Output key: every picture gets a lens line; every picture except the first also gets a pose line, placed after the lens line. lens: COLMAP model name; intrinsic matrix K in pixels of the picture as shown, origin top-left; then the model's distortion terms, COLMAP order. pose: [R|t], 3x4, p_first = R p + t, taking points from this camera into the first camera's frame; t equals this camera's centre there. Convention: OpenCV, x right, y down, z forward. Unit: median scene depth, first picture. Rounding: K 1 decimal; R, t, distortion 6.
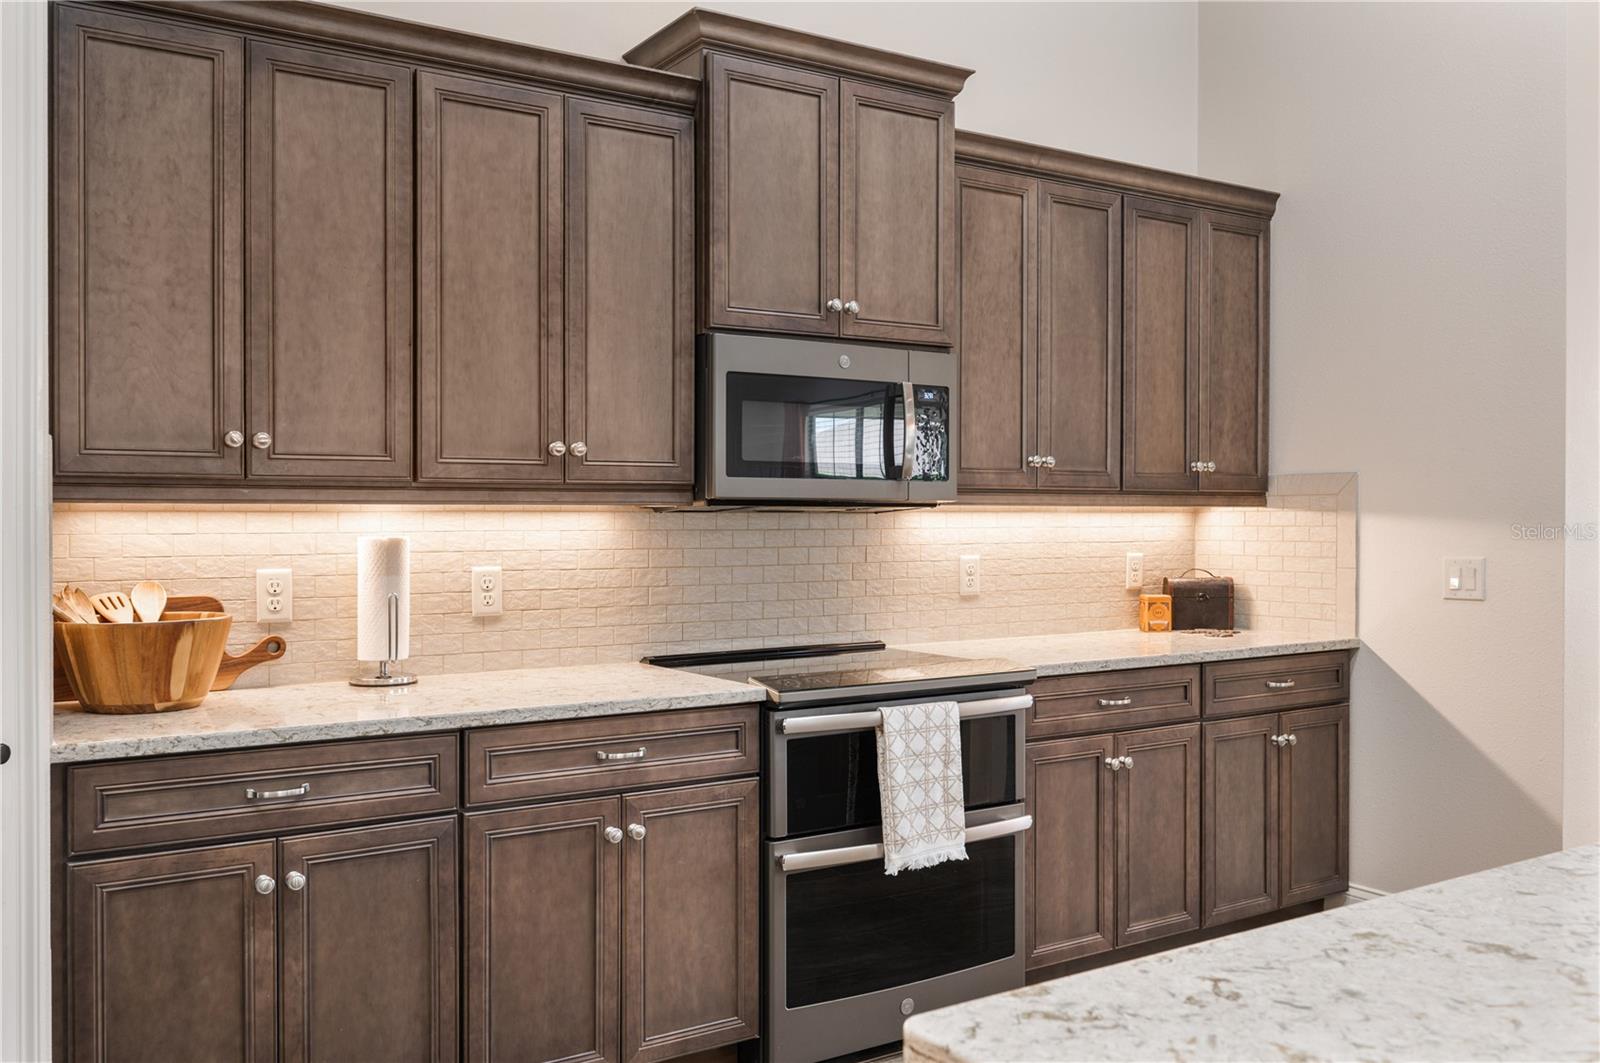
lens RADIAL K [[1333.4, 0, 798.8], [0, 1333.4, 528.1], [0, 0, 1]] dist [0.000401, 0.000405]
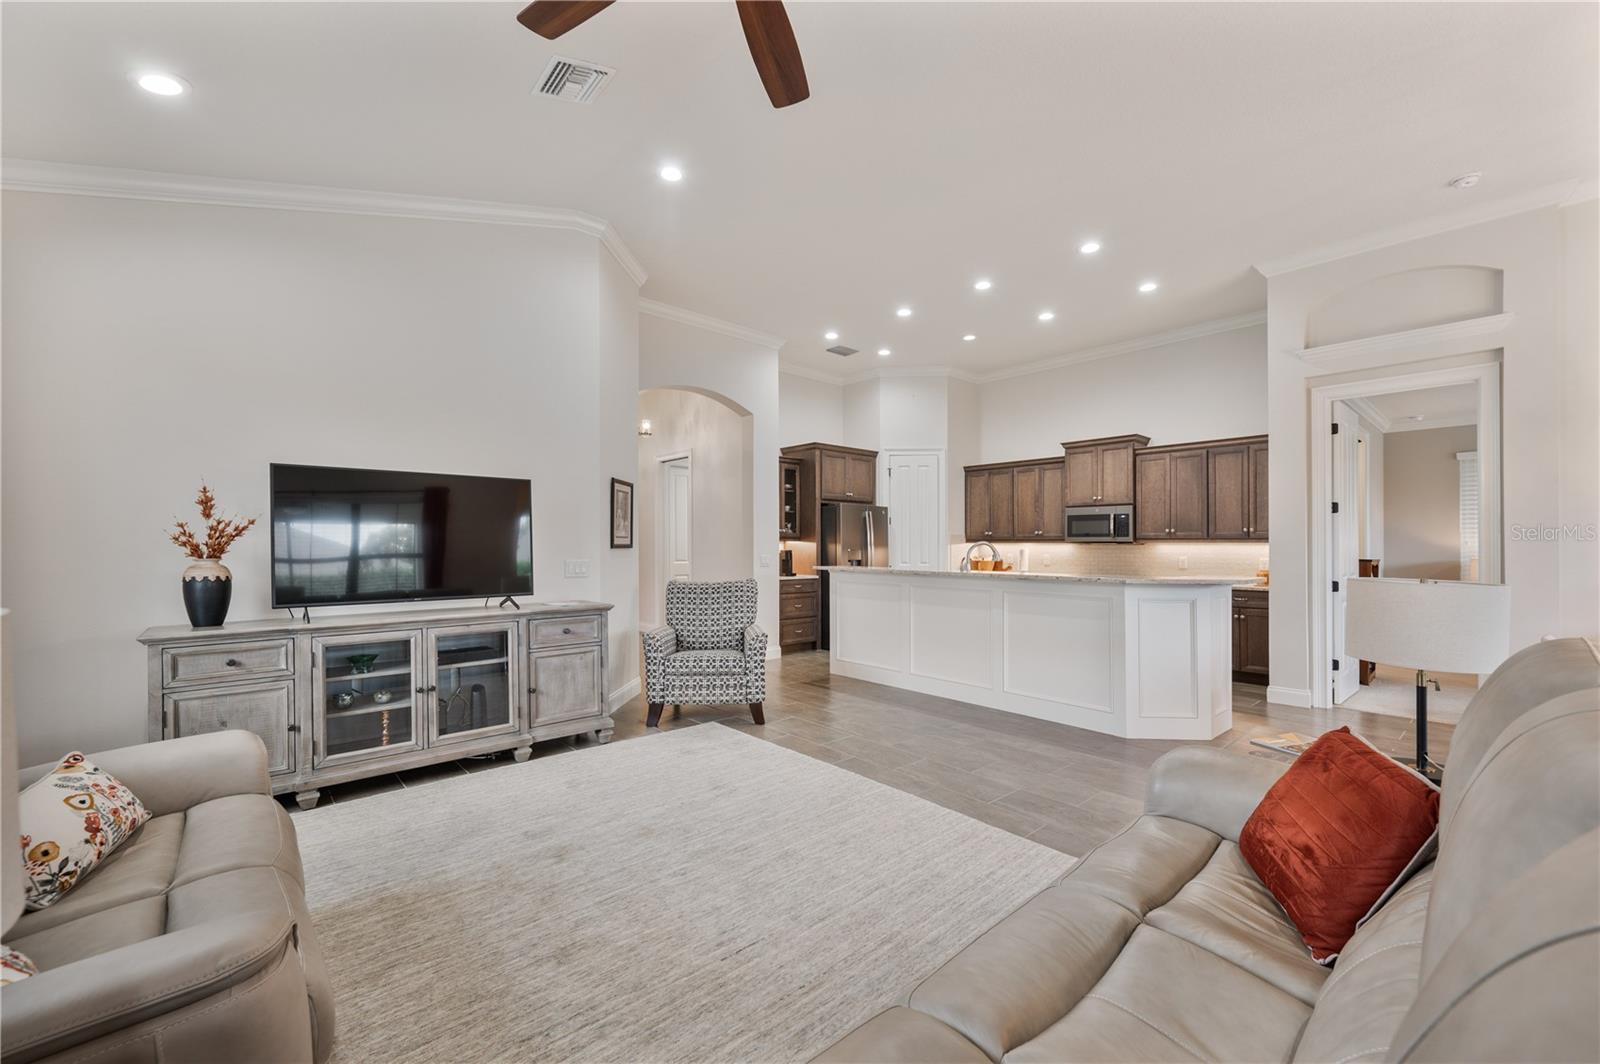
lens RADIAL K [[648.9, 0, 798.7], [0, 648.9, 531.6], [0, 0, 1]] dist [0.000230, 0.000170]
pose [[0.159264, -0.021178, -0.987009, 2.078819], [-0.014302, 0.999615, -0.023757, 0.011311], [0.987132, 0.017900, 0.158900, -0.333099]]
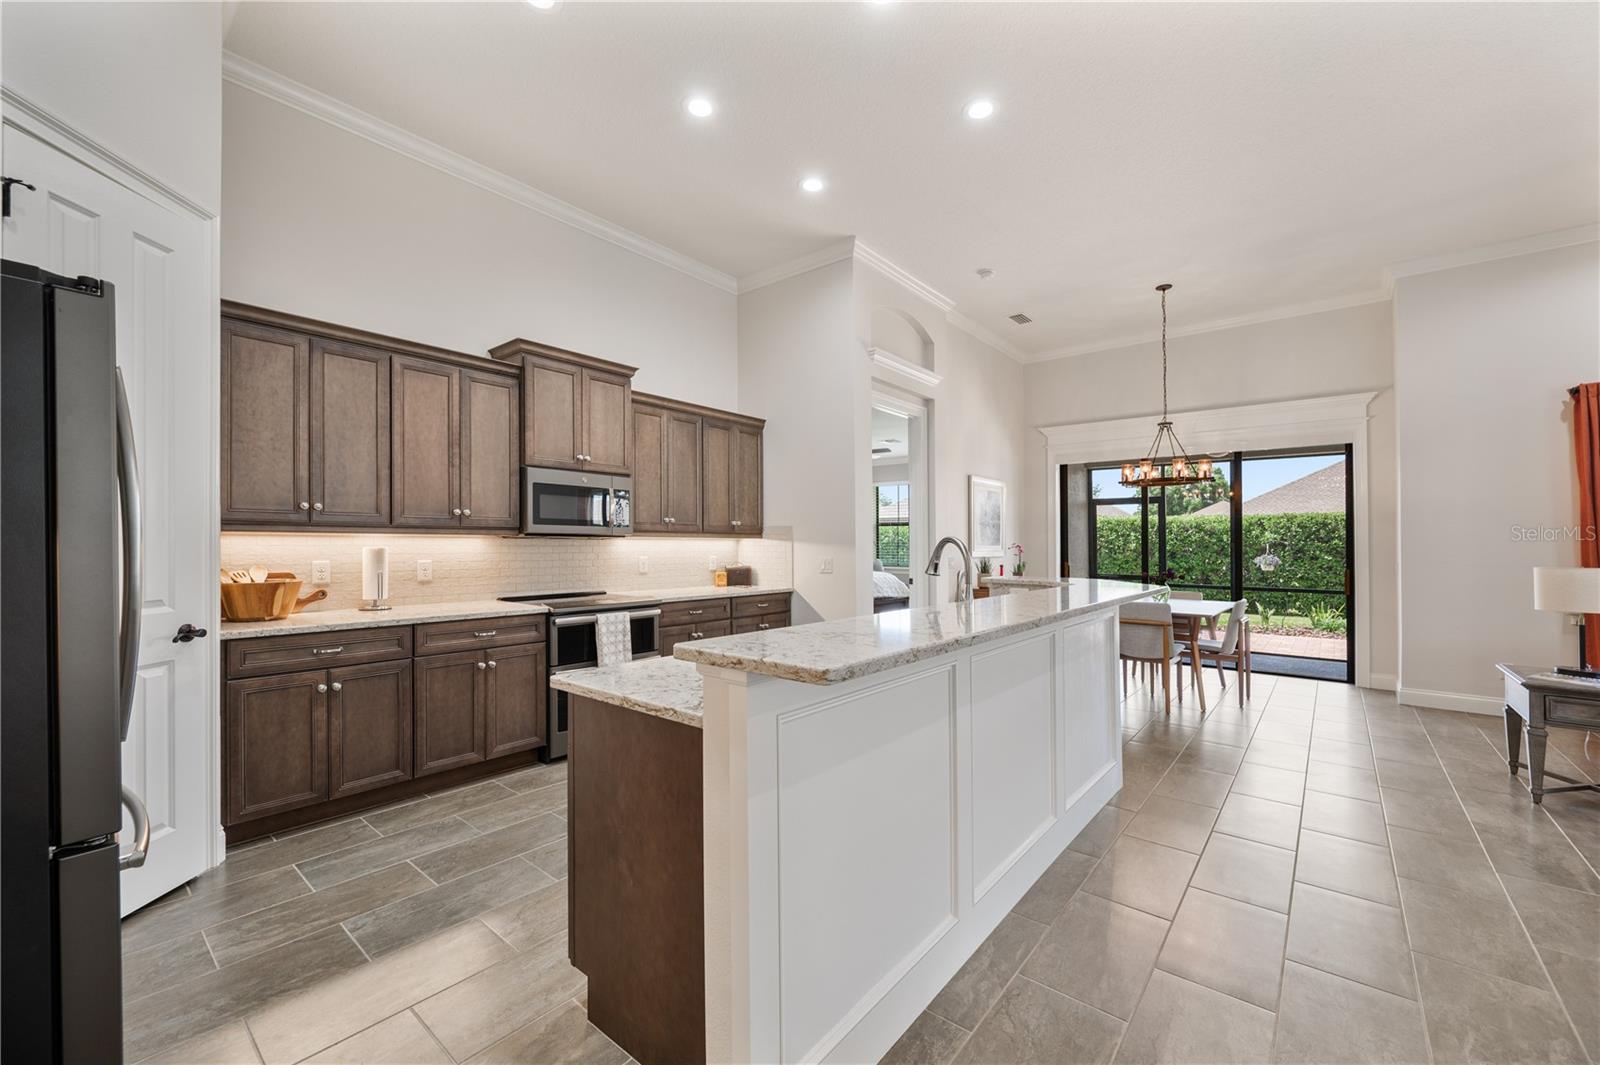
lens RADIAL K [[627.8, 0, 799.1], [0, 627.8, 553.7], [0, 0, 1]] dist [-0.000772, -0.000253]
pose [[0.954057, -0.000177, 0.299626, 0.069008], [-0.001478, 0.999985, 0.005297, 0.009400], [-0.299622, -0.005497, 0.954042, -0.275180]]
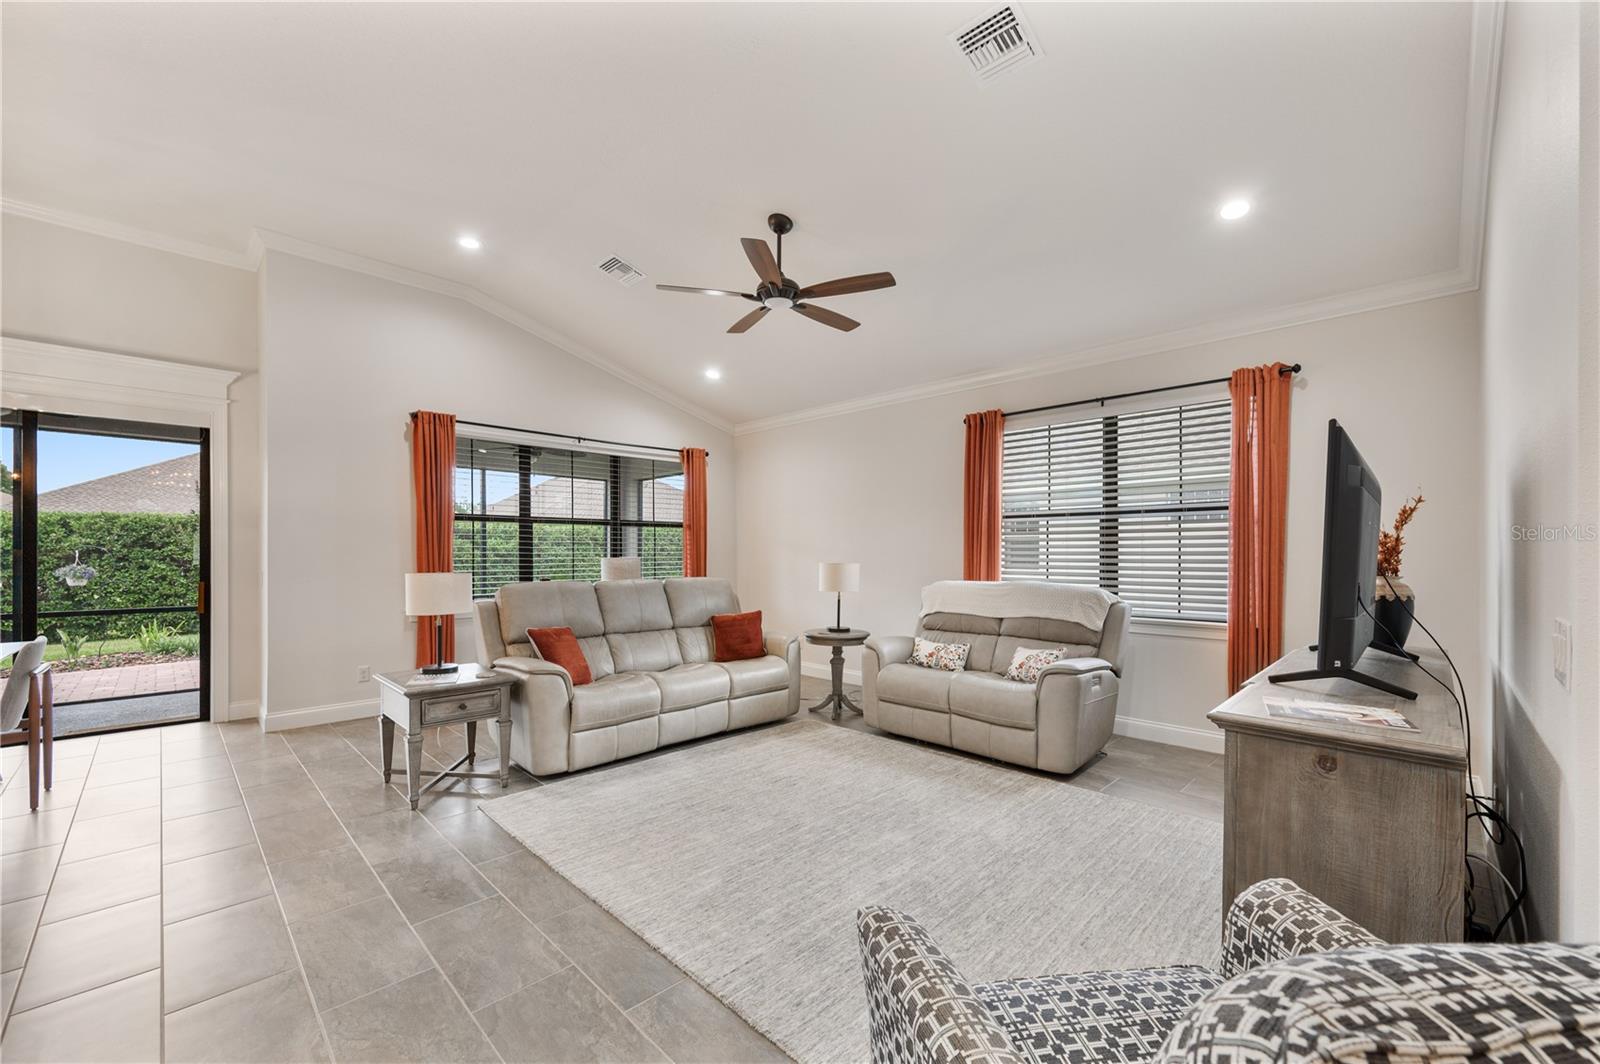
lens RADIAL K [[635.0, 0, 801.9], [0, 635.0, 549.2], [0, 0, 1]] dist [0.000365, 0.000053]
pose [[-0.227074, 0.006965, 0.973853, 0.338523], [0.008288, 0.999952, -0.005219, 0.002579], [-0.973842, 0.006886, -0.227121, -0.061375]]
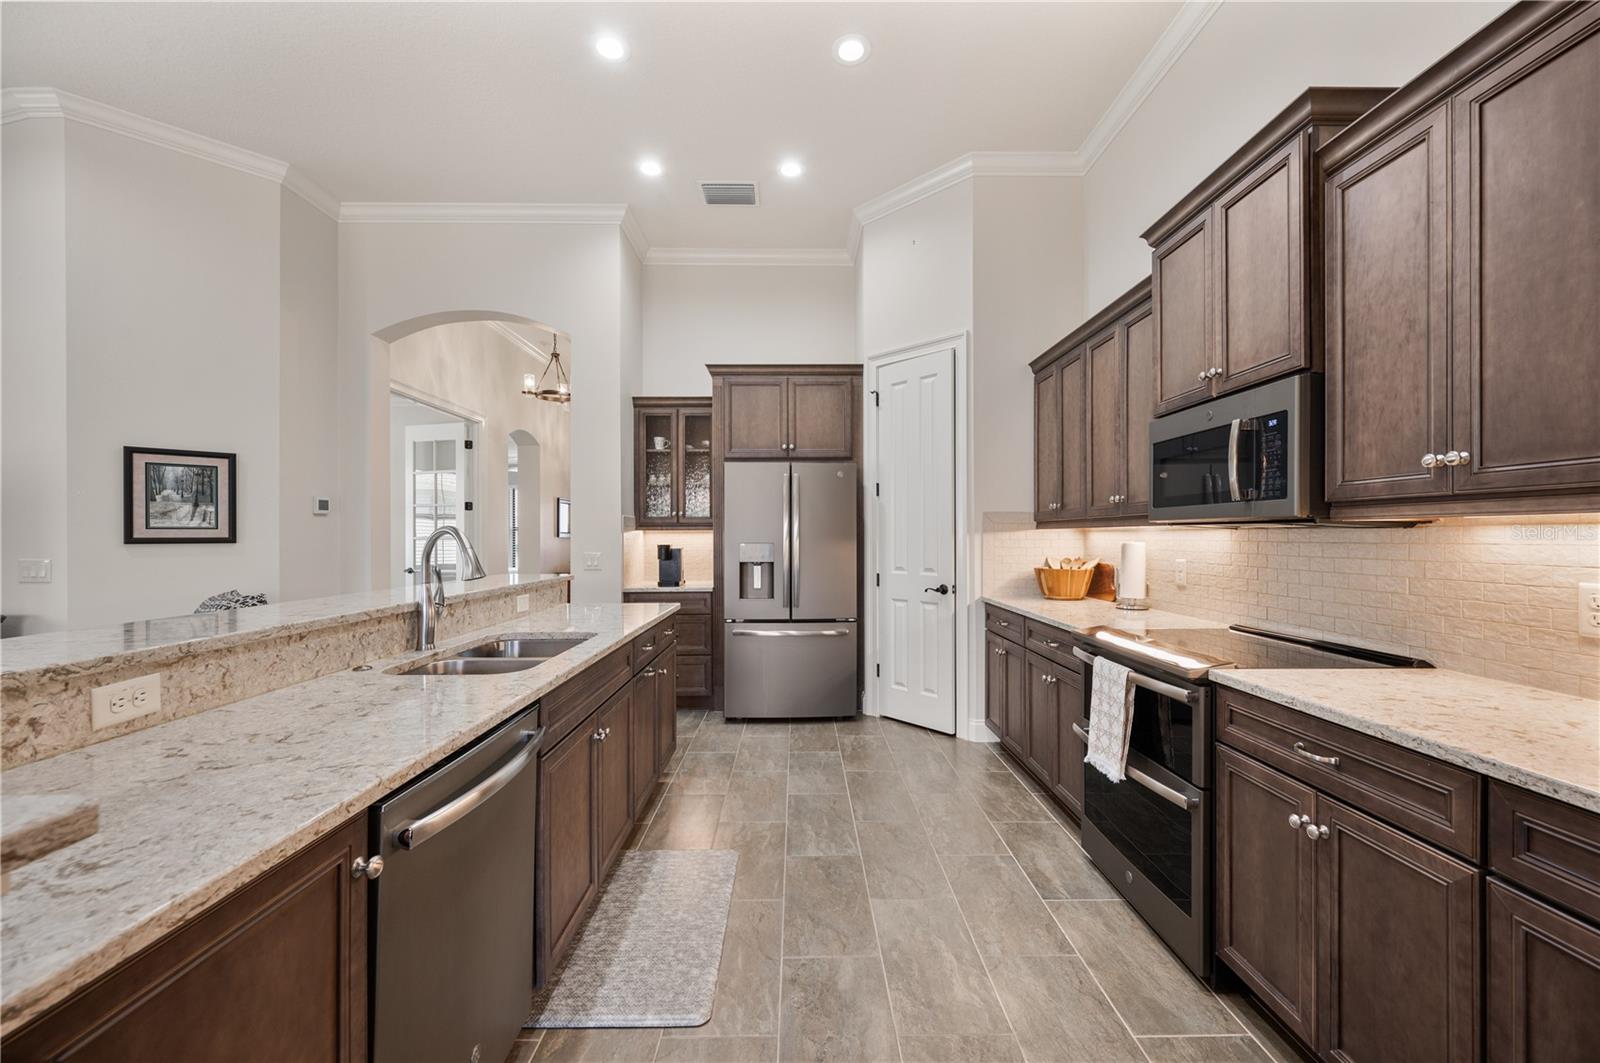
lens RADIAL K [[636.5, 0, 804.0], [0, 636.5, 534.2], [0, 0, 1]] dist [-0.000777, -0.000147]
pose [[-0.527254, -0.000898, -0.849707, 0.818531], [-0.006213, 0.999977, 0.002798, -0.005722], [0.849685, 0.006755, -0.527247, 1.029303]]
